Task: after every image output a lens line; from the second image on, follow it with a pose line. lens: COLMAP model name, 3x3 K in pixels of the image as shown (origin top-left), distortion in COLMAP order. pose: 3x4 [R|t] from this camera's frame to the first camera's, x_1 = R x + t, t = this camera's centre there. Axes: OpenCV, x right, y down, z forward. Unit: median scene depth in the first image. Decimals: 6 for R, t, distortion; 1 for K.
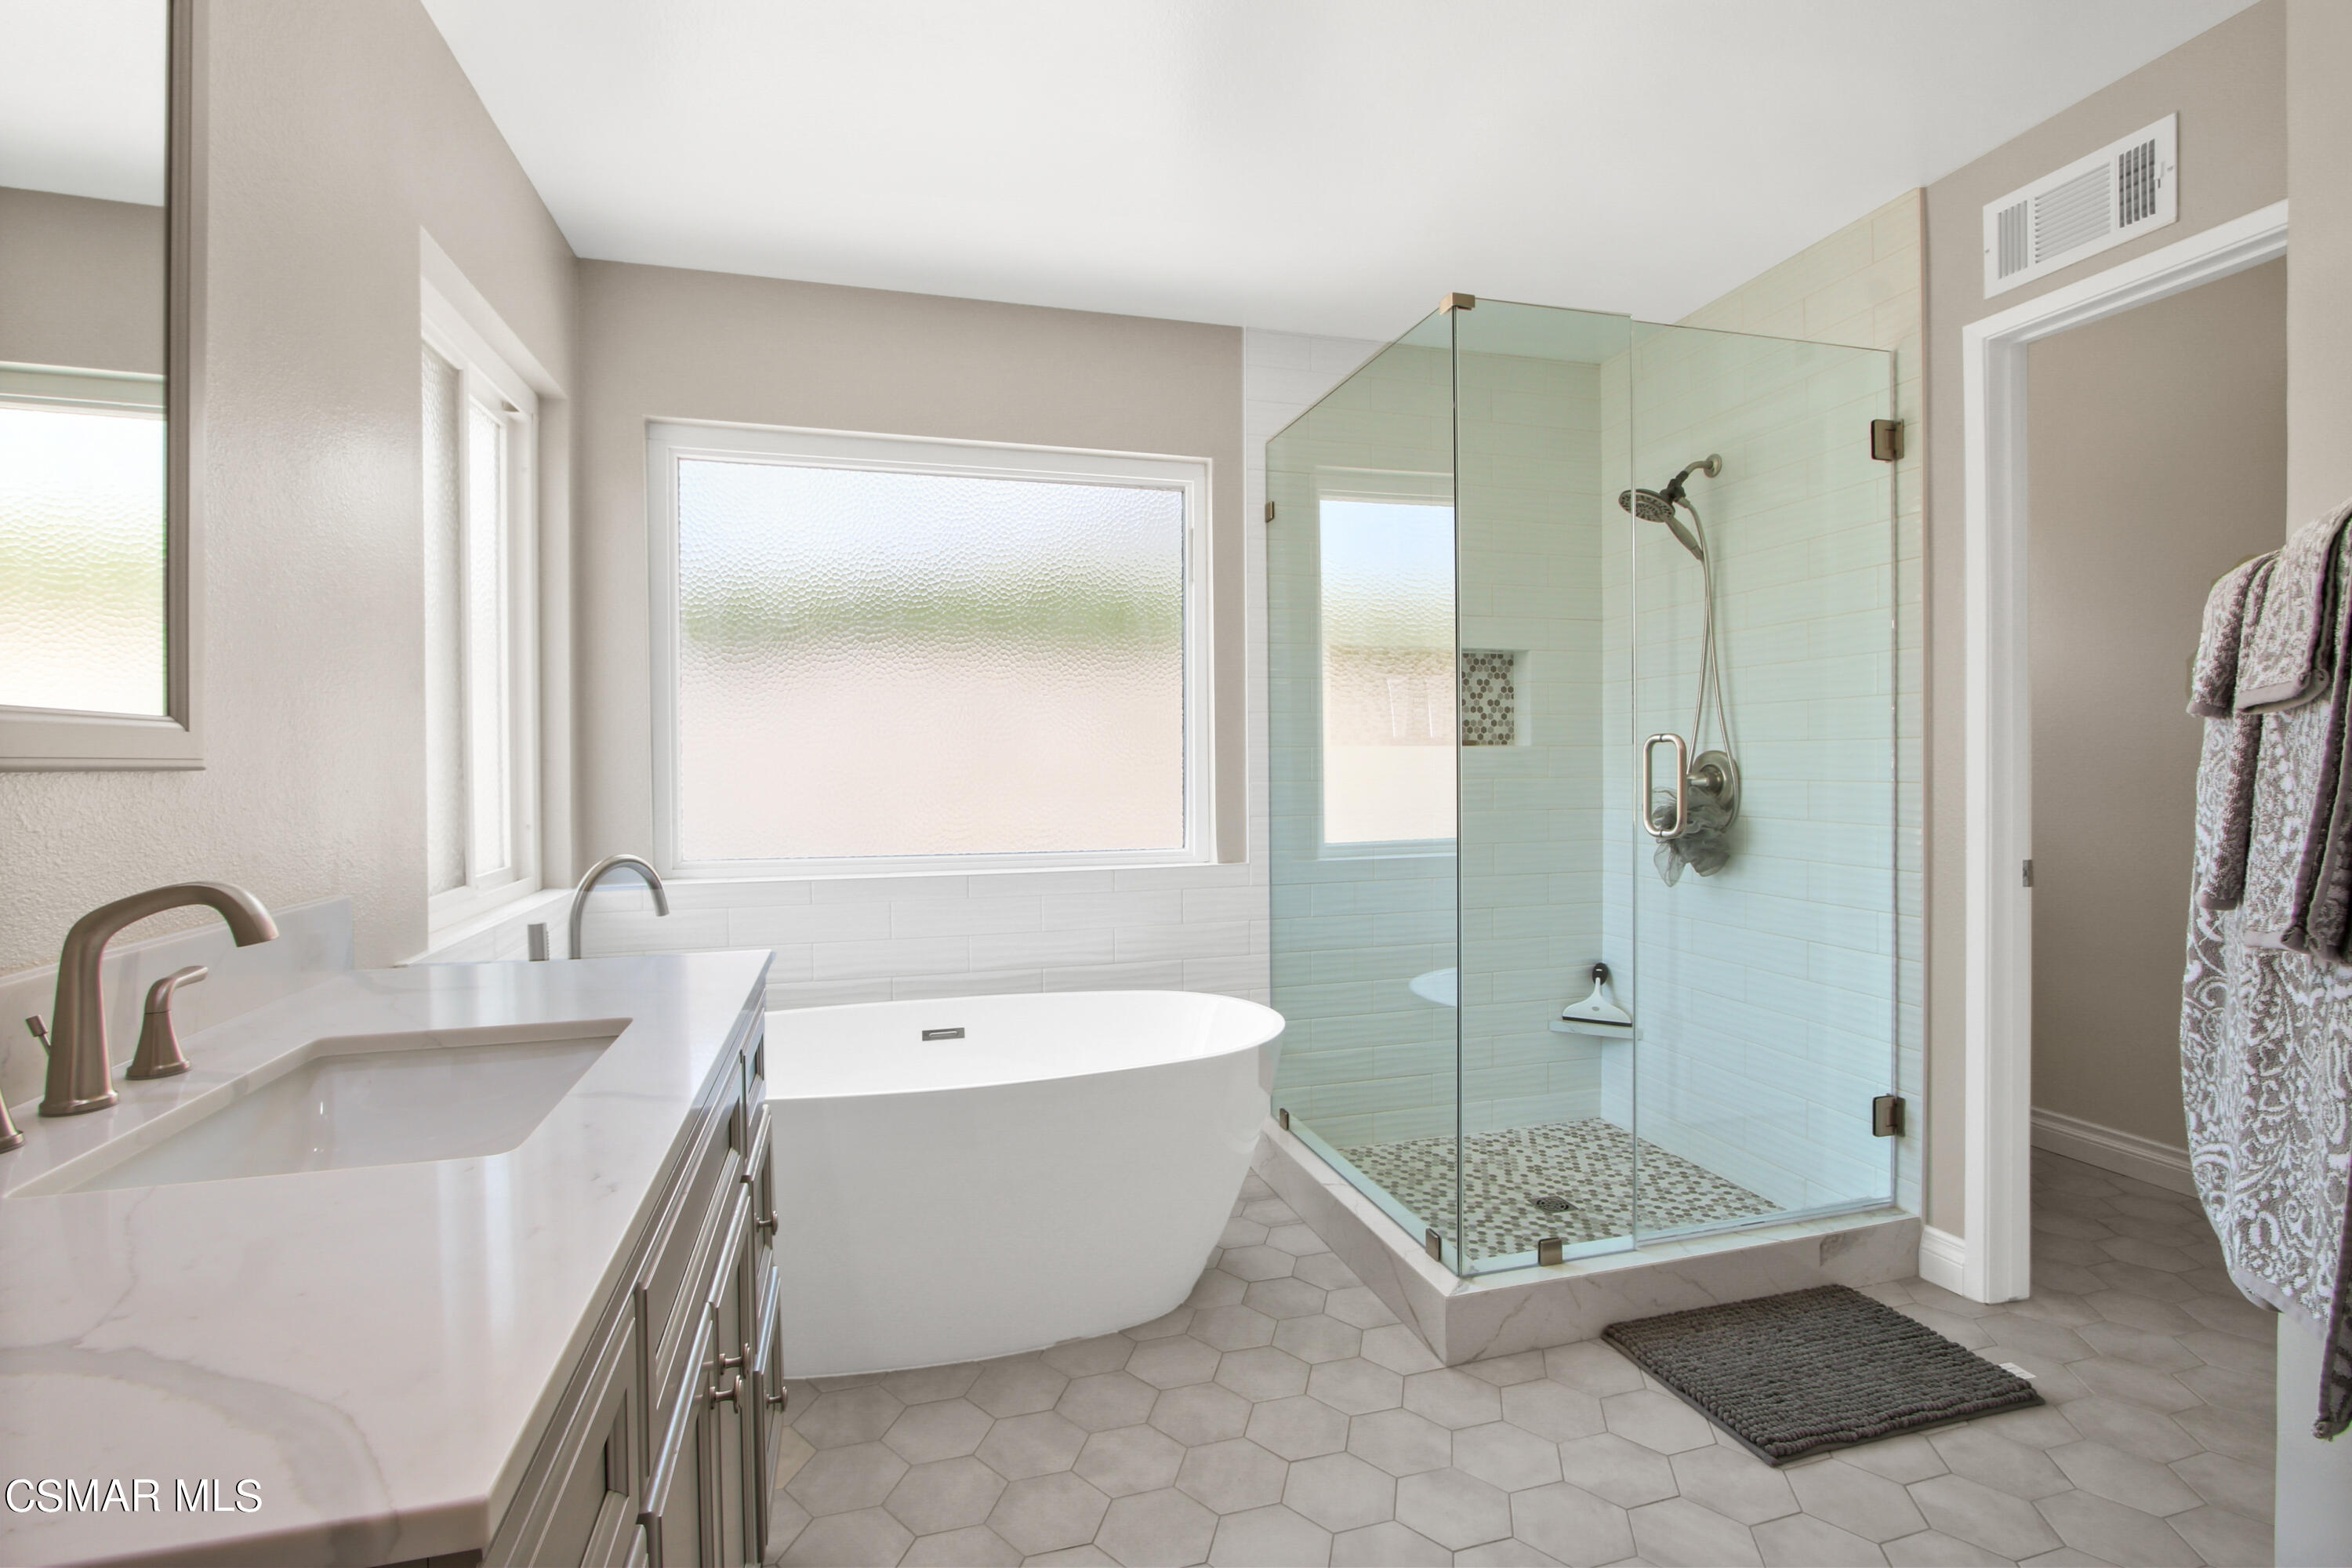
lens RADIAL K [[1079.9, 0, 1174.0], [0, 1079.9, 777.7], [0, 0, 1]] dist [-0.026230, 0.002991]
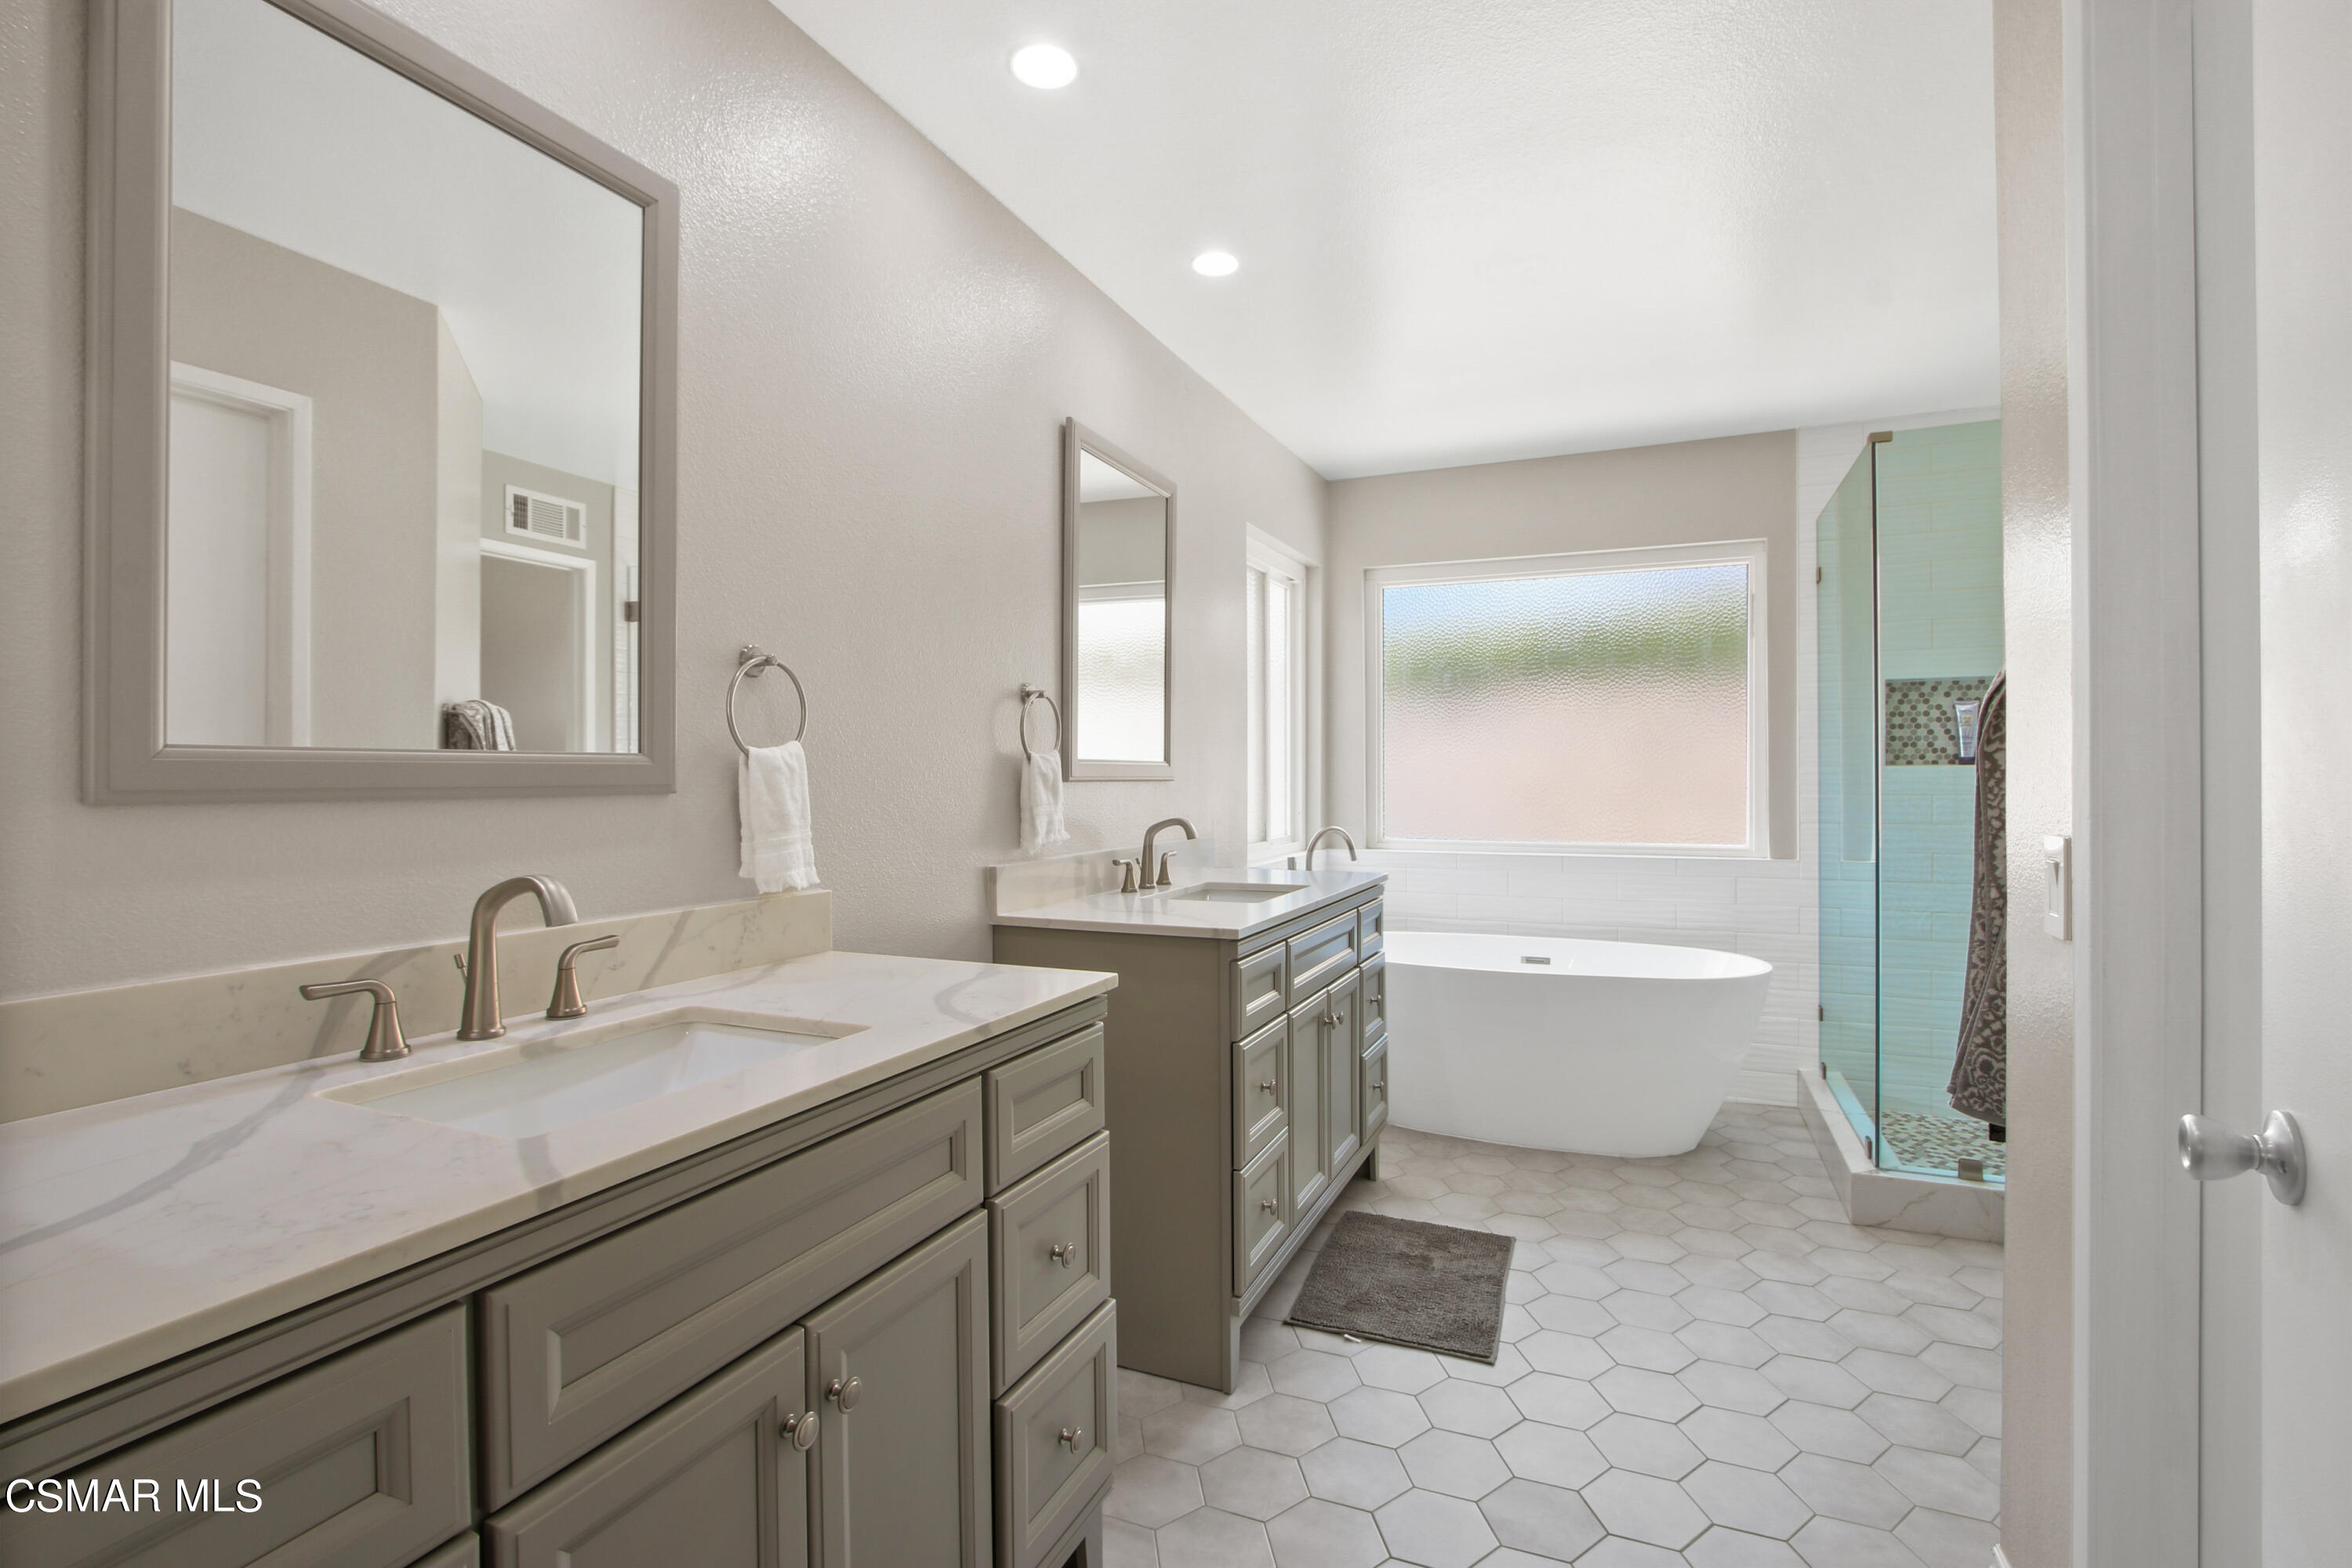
lens RADIAL K [[1079.9, 0, 1177.8], [0, 1079.9, 781.9], [0, 0, 1]] dist [-0.026230, 0.002991]
pose [[0.768851, 0.006984, -0.639390, 0.440843], [-0.011512, 0.999929, -0.002921, 0.001119], [0.639324, 0.009606, 0.768877, -0.575450]]
